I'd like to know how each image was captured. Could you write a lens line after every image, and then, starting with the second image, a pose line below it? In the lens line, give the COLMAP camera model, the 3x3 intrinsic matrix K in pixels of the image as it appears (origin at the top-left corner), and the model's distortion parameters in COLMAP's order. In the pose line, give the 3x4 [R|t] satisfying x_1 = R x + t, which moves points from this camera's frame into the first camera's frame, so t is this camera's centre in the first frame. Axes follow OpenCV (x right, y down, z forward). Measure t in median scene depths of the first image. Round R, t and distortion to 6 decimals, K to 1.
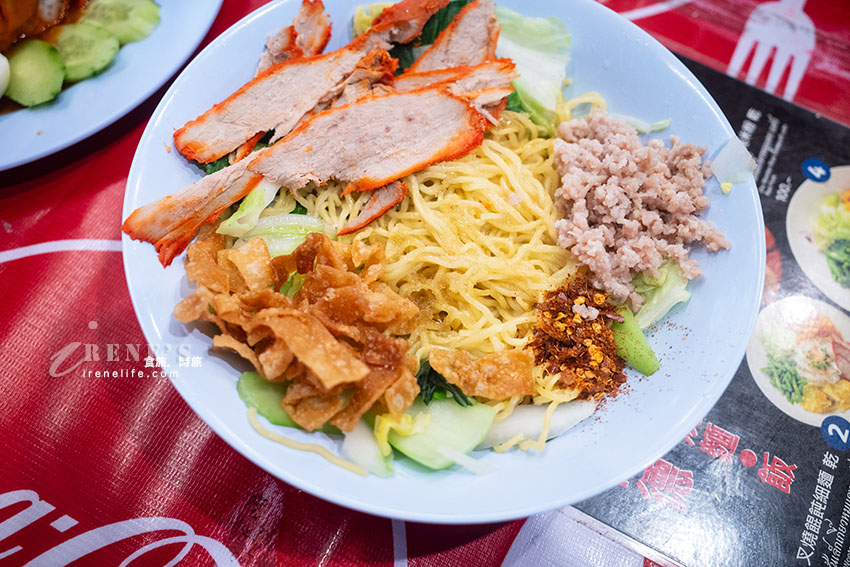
lens RADIAL K [[736.5, 0, 425.0], [0, 736.5, 283.5], [0, 0, 1]] dist [-0.067623, 0.001616]
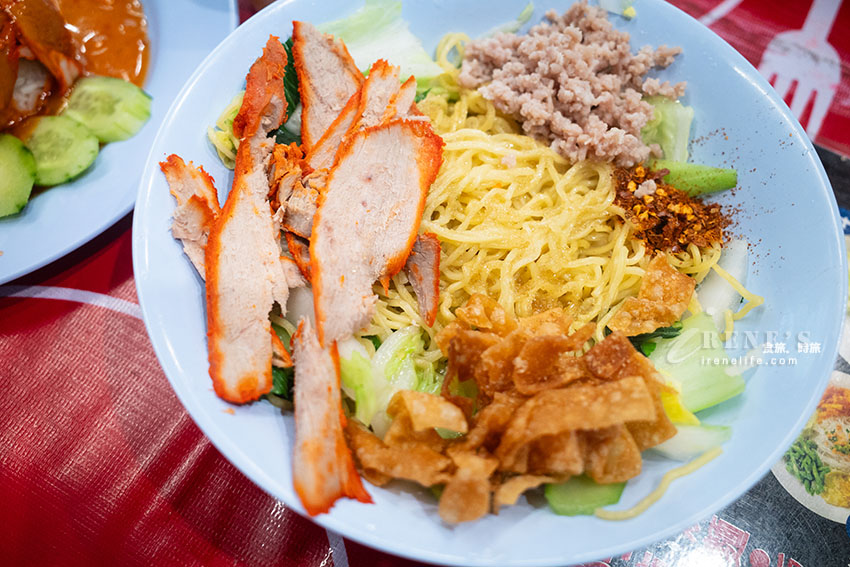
lens RADIAL K [[736.5, 0, 425.0], [0, 736.5, 283.5], [0, 0, 1]] dist [-0.067623, 0.001616]
pose [[0.601949, -0.722320, 0.340456, -0.384998], [0.716485, 0.676795, 0.169111, -0.252573], [-0.352571, 0.142136, 0.924928, 0.202809]]
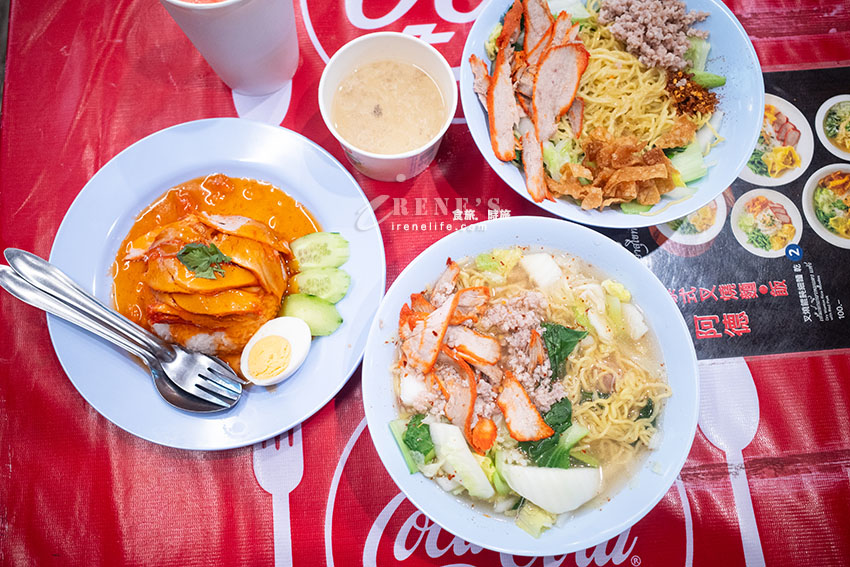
lens RADIAL K [[688.0, 0, 425.0], [0, 688.0, 283.5], [0, 0, 1]] dist [-0.033188, 0.005845]
pose [[0.677833, -0.724285, 0.126310, -0.938630], [0.677983, 0.682229, 0.273681, -0.599715], [-0.284396, -0.099874, 0.953491, -0.721186]]
